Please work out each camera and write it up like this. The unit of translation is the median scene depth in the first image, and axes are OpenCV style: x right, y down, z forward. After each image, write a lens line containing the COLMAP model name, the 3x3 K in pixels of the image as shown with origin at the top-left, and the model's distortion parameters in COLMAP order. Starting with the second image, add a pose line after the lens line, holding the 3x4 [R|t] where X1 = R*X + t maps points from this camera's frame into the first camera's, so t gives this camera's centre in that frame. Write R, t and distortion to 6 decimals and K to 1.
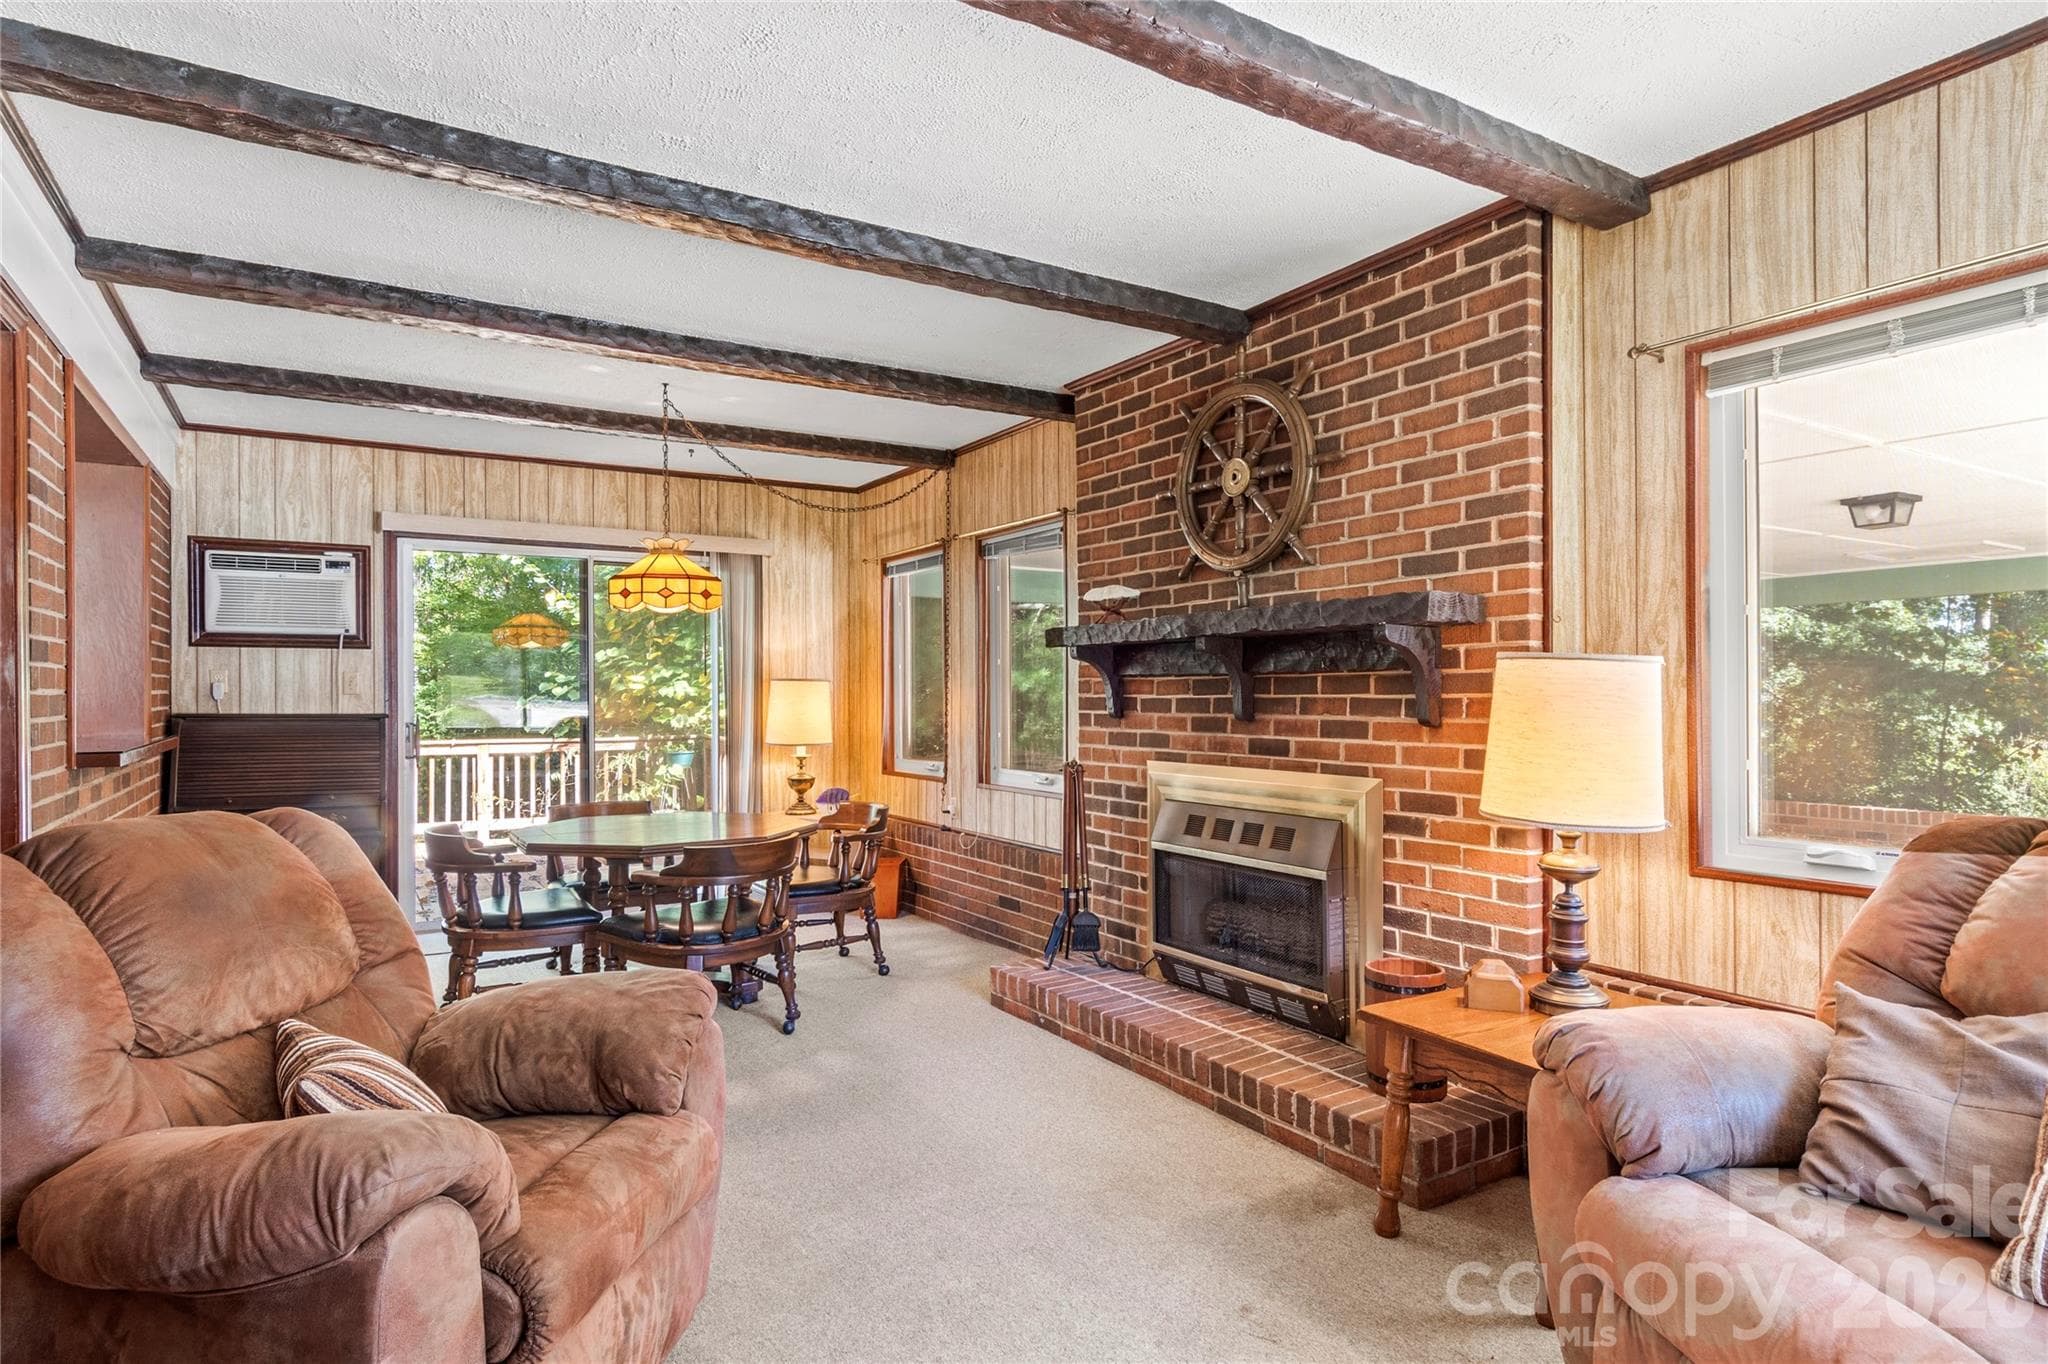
lens RADIAL K [[1105.2, 0, 1025.0], [0, 1105.2, 691.6], [0, 0, 1]] dist [0.005928, -0.002841]
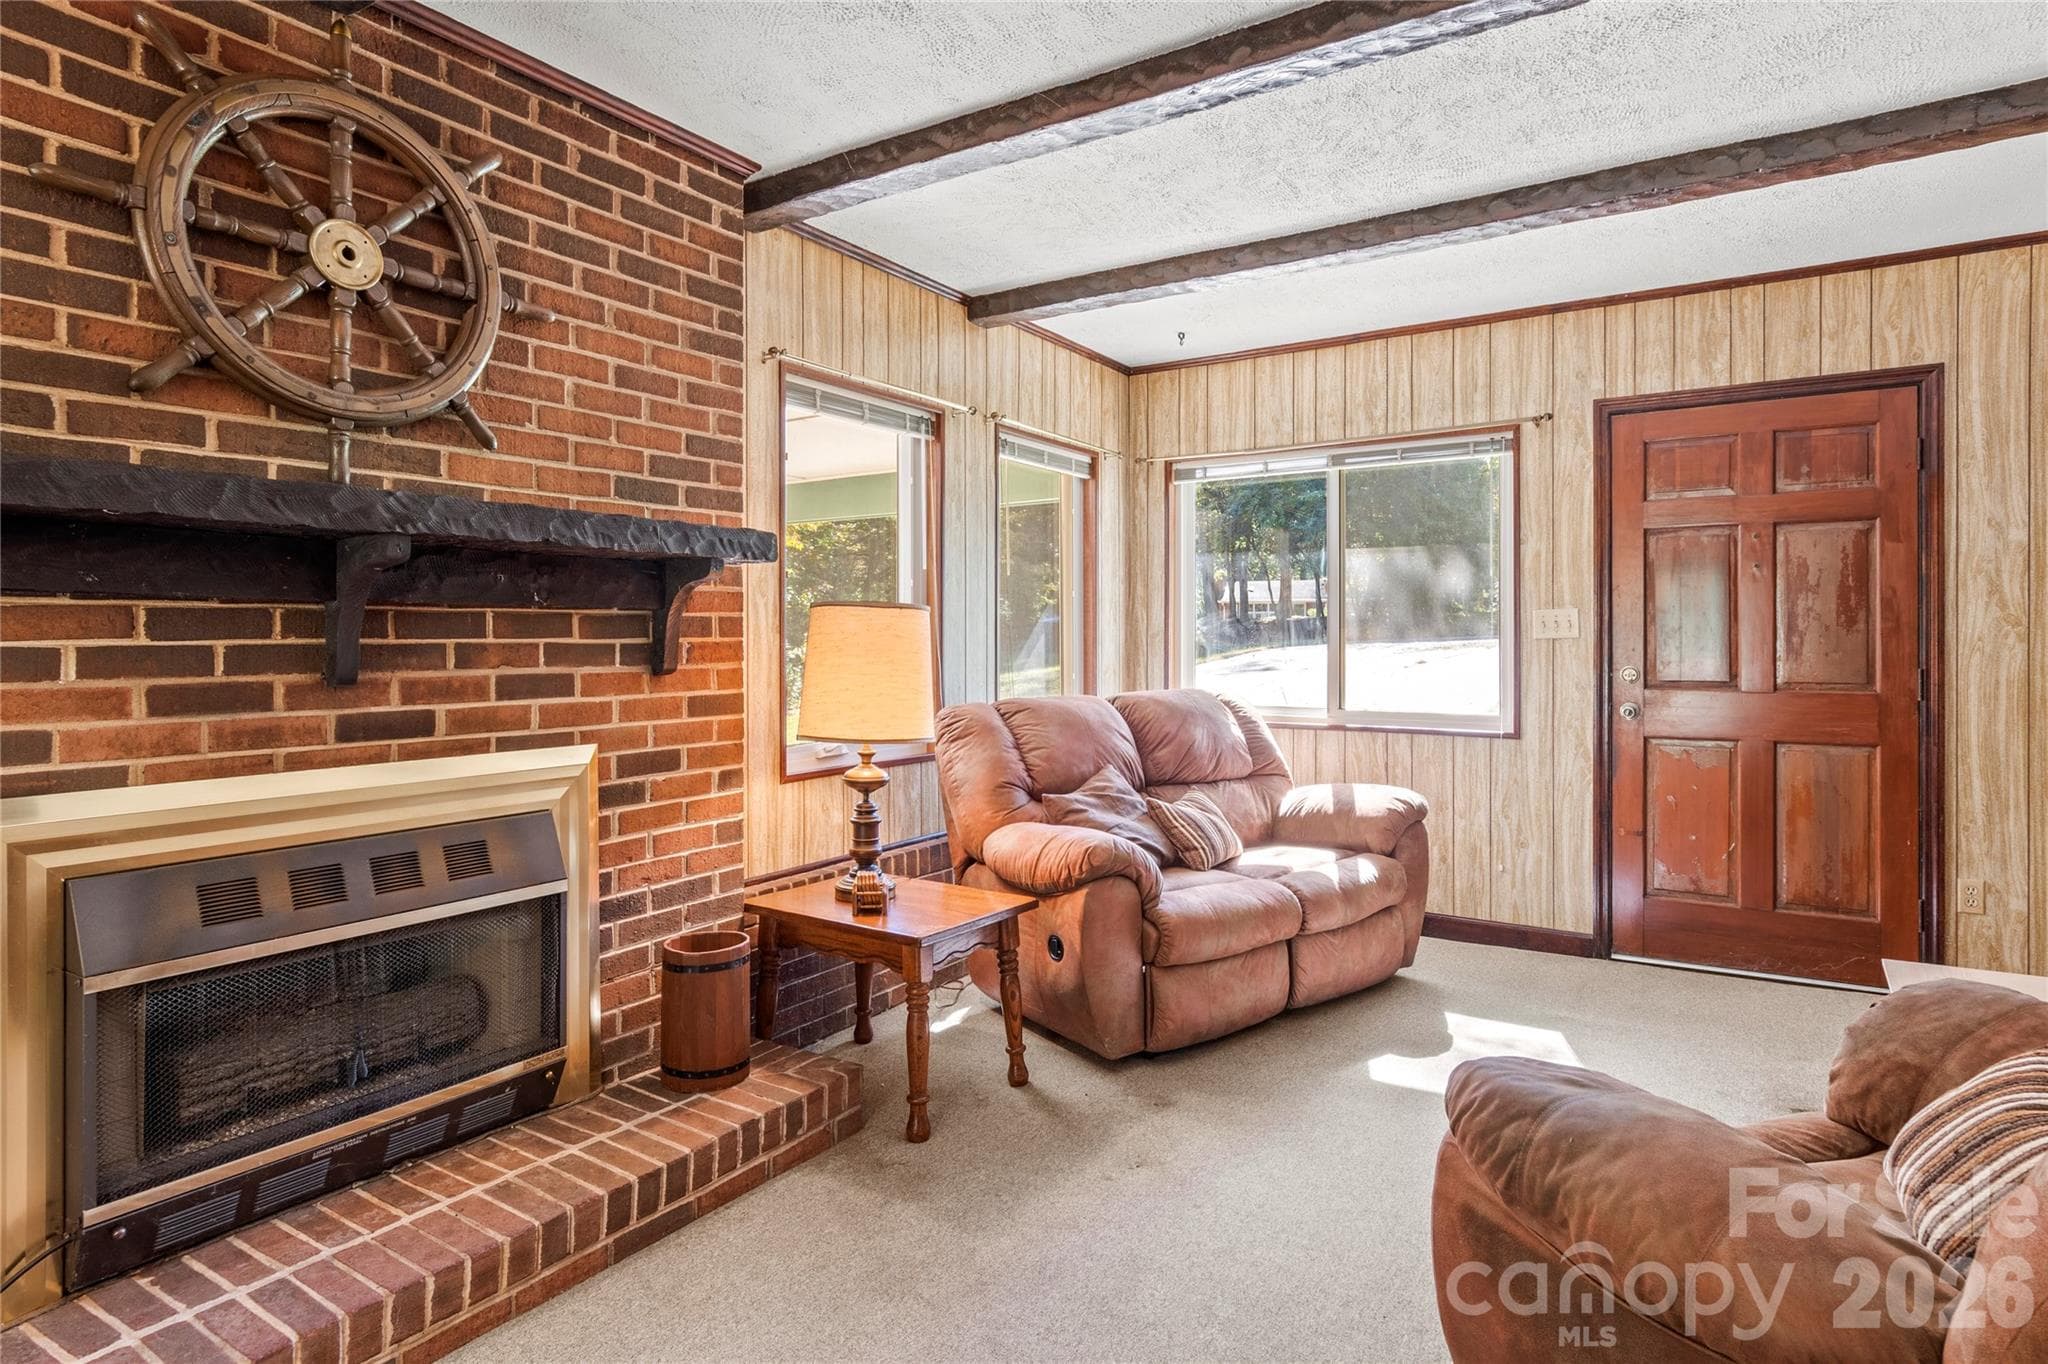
lens RADIAL K [[1105.2, 0, 1038.6], [0, 1105.2, 639.5], [0, 0, 1]] dist [0.005928, -0.002841]
pose [[-0.429728, 0.005077, 0.902944, -0.544840], [0.003048, 0.999987, -0.004172, 0.007655], [-0.902953, 0.000959, -0.429738, 1.062883]]
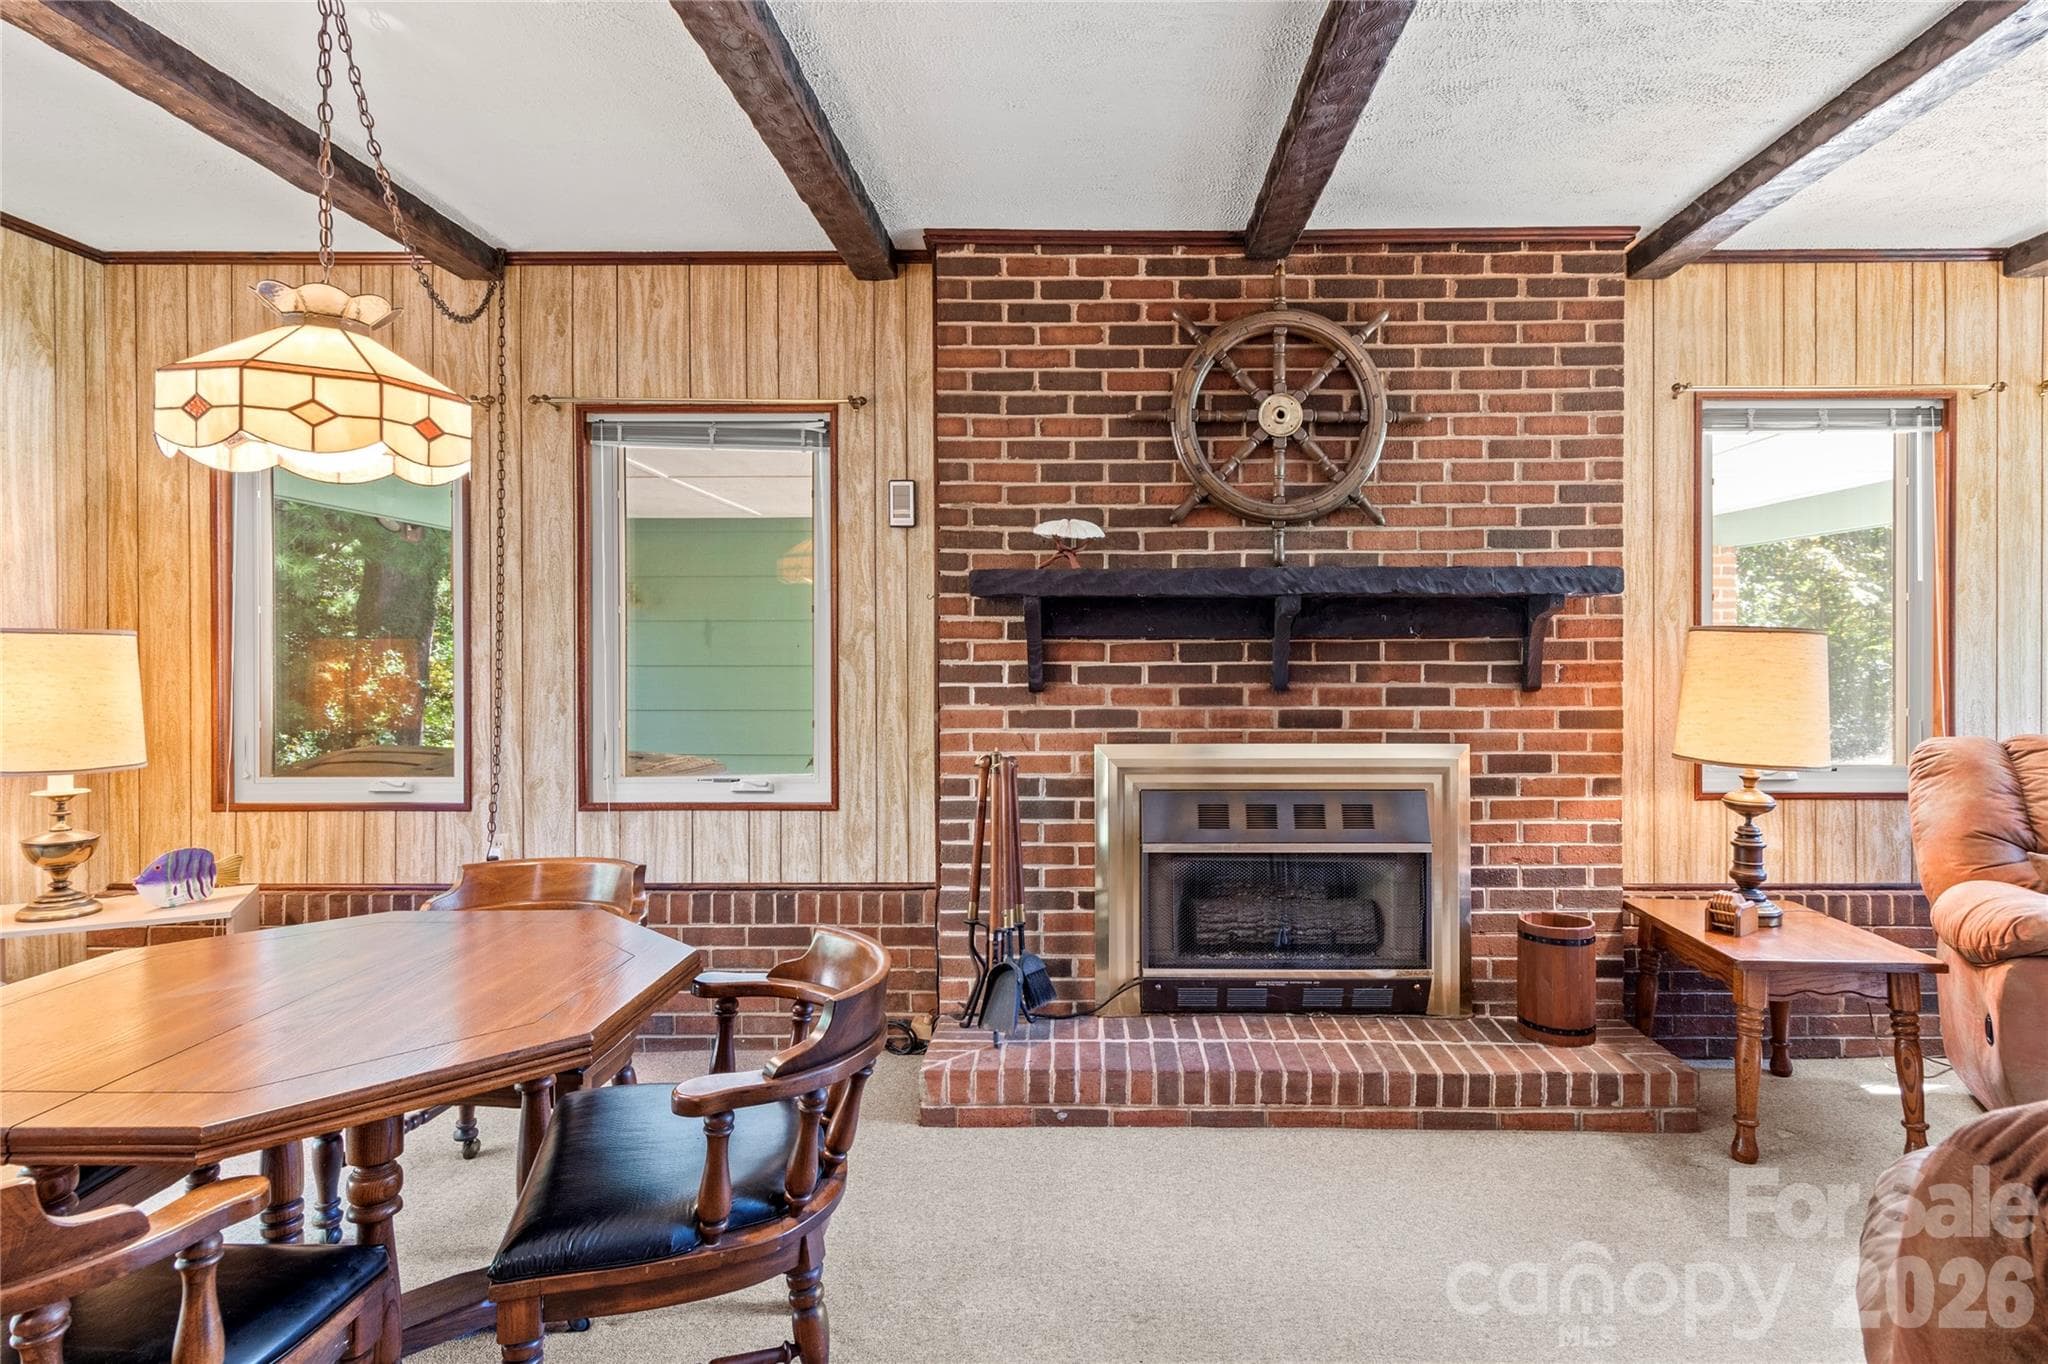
lens RADIAL K [[1105.2, 0, 1087.6], [0, 1105.2, 650.9], [0, 0, 1]] dist [0.005928, -0.002841]
pose [[0.538330, -0.000391, 0.842734, -0.731859], [-0.001681, 0.999997, 0.001538, -0.007901], [-0.842732, -0.002245, 0.538328, 0.752545]]
